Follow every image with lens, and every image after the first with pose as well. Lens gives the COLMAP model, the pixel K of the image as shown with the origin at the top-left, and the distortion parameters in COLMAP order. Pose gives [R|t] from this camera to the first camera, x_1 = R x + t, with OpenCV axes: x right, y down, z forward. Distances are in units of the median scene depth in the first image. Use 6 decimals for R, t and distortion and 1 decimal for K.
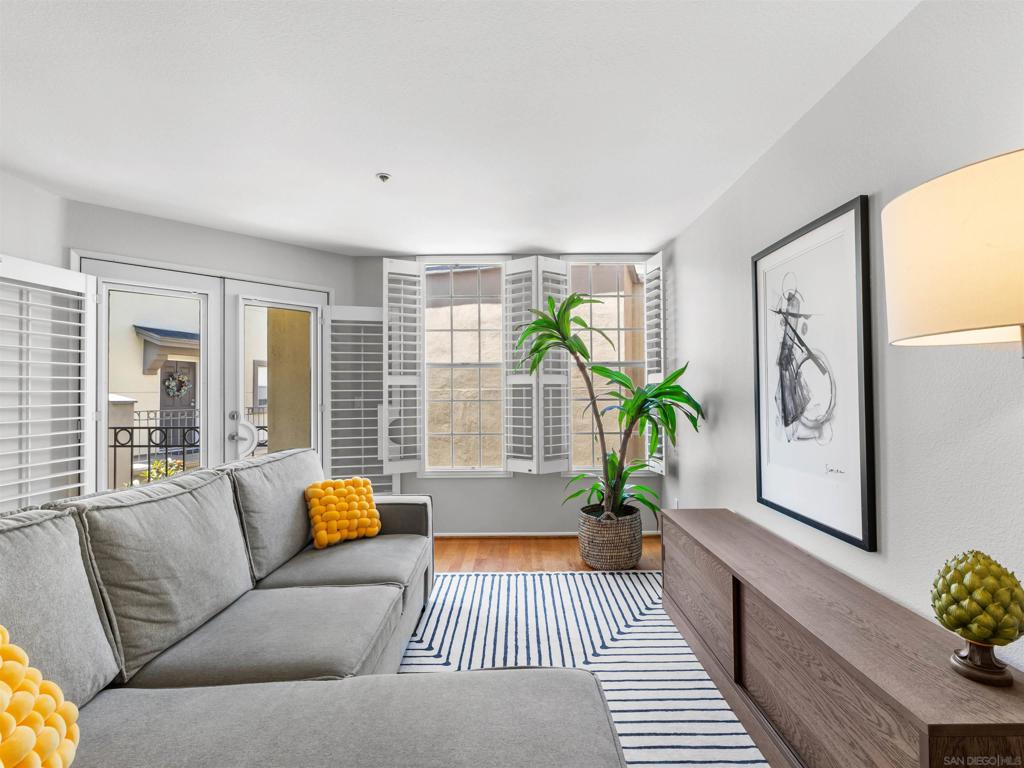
lens RADIAL K [[487.3, 0, 512.0], [0, 487.3, 384.0], [0, 0, 1]] dist [0.000576, -0.001070]
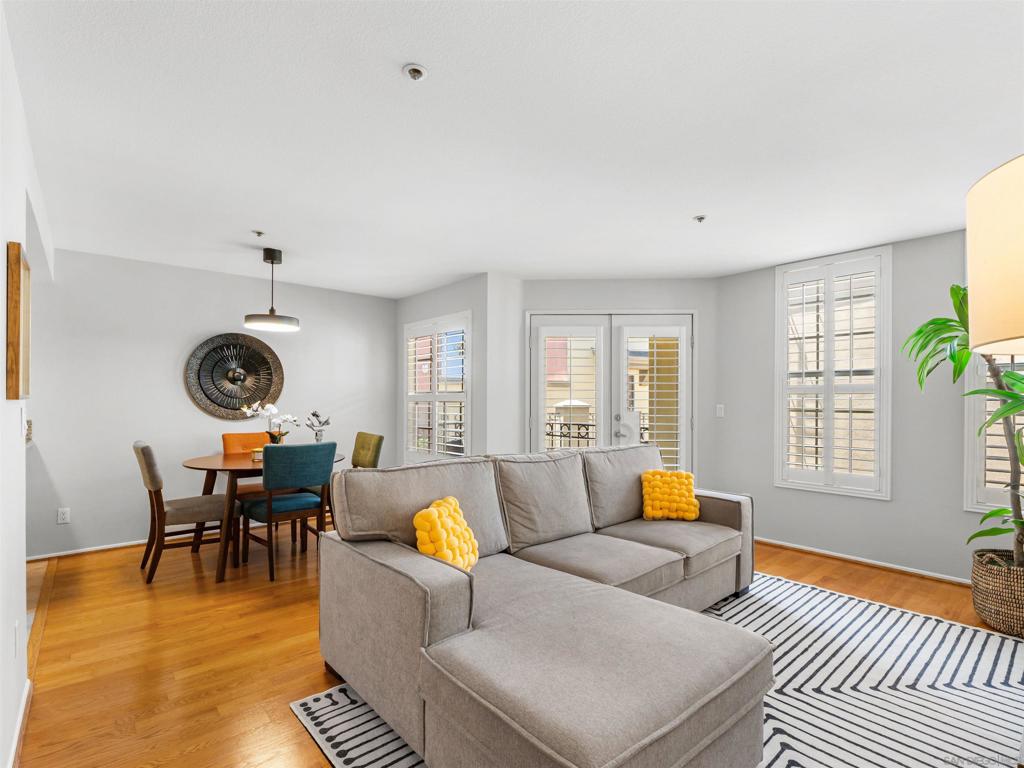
lens RADIAL K [[494.8, 0, 515.3], [0, 494.8, 401.2], [0, 0, 1]] dist [-0.002459, -0.000943]
pose [[0.657364, 0.012417, -0.753471, 0.400755], [0.002733, 0.999818, 0.018861, -0.009113], [0.753568, -0.014458, 0.657211, -0.149335]]
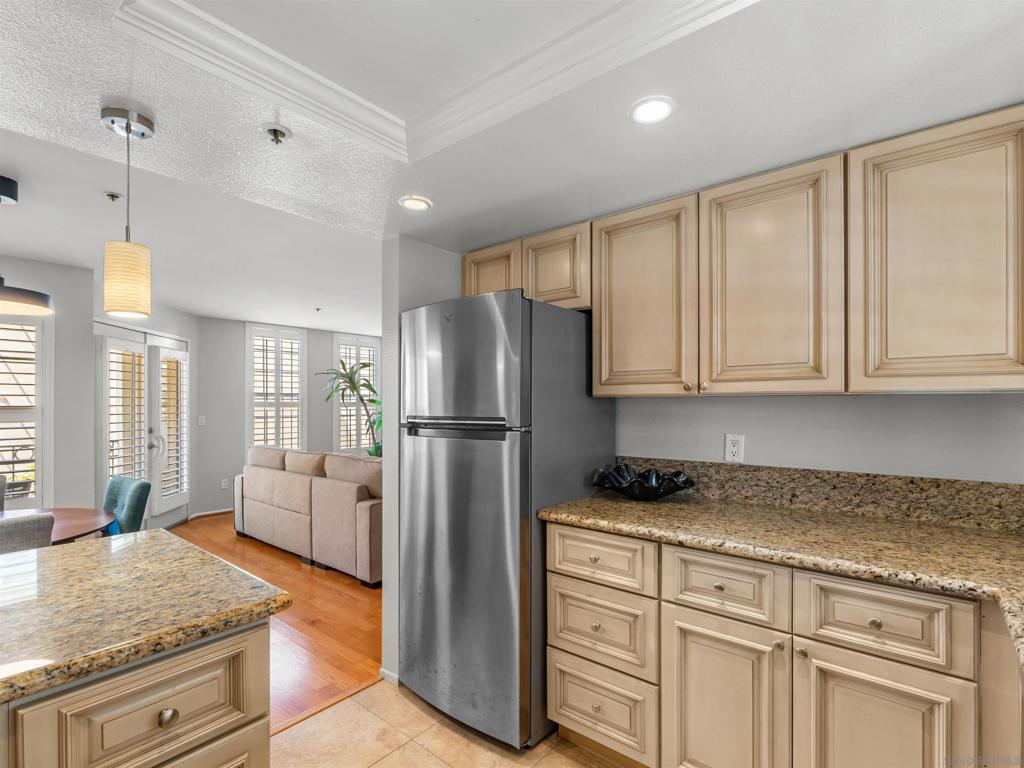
lens RADIAL K [[494.8, 0, 515.3], [0, 494.8, 401.2], [0, 0, 1]] dist [-0.002459, -0.000943]
pose [[0.643195, 0.011736, 0.765612, -1.509377], [-0.015925, 0.999871, -0.001949, -0.052246], [-0.765536, -0.010939, 0.643300, -1.129019]]
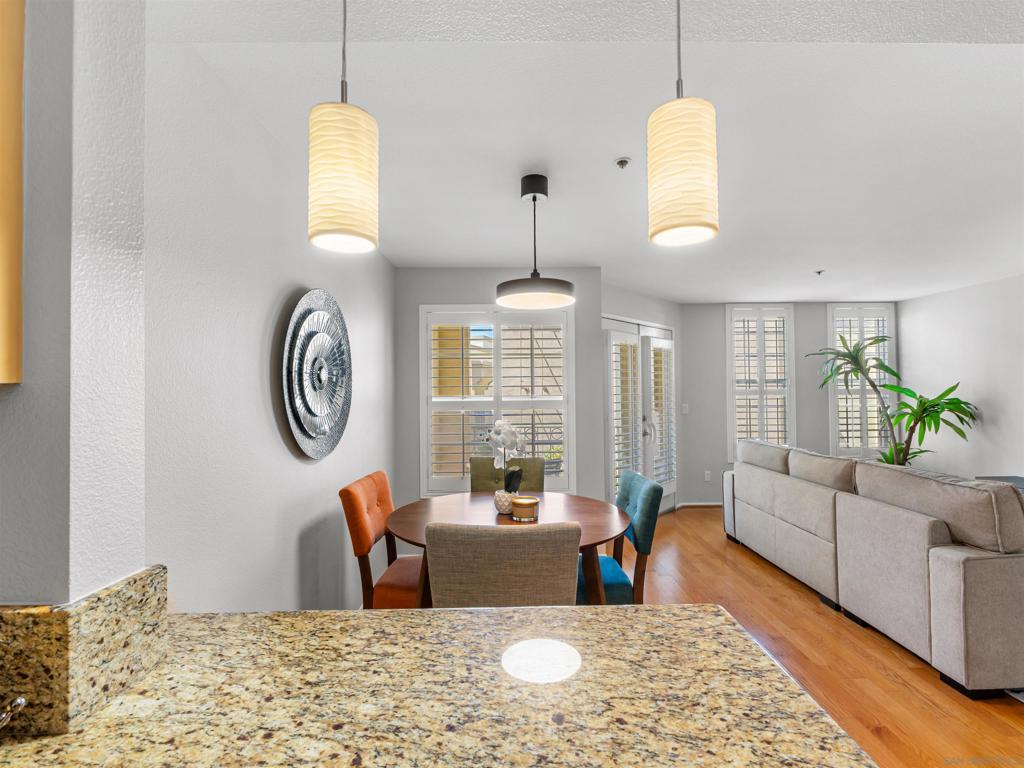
lens RADIAL K [[484.7, 0, 516.9], [0, 484.7, 384.3], [0, 0, 1]] dist [-0.004473, -0.000629]
pose [[0.999980, 0.001026, 0.006280, -1.467370], [-0.001011, 0.999997, -0.002351, -0.050384], [-0.006282, 0.002345, 0.999978, -0.700353]]
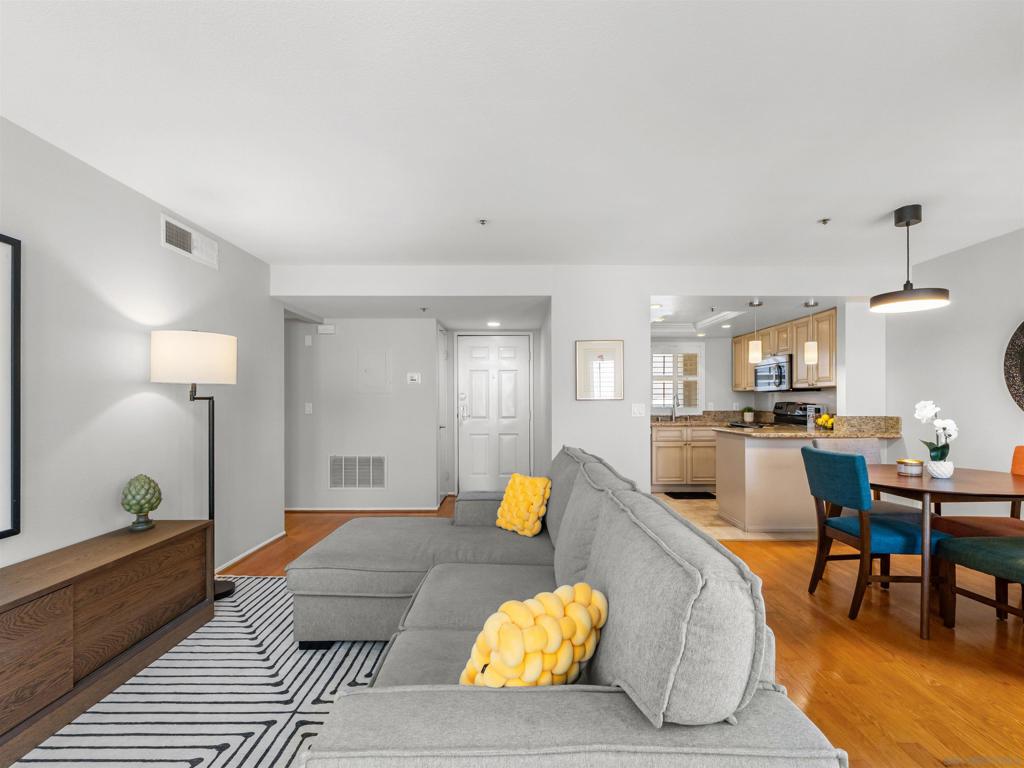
lens RADIAL K [[494.8, 0, 515.3], [0, 494.8, 401.2], [0, 0, 1]] dist [-0.002459, -0.000943]
pose [[-0.999939, 0.010872, -0.001995, -0.366792], [0.010901, 0.999825, -0.015195, 0.029811], [0.001829, -0.015216, -0.999883, 1.635372]]
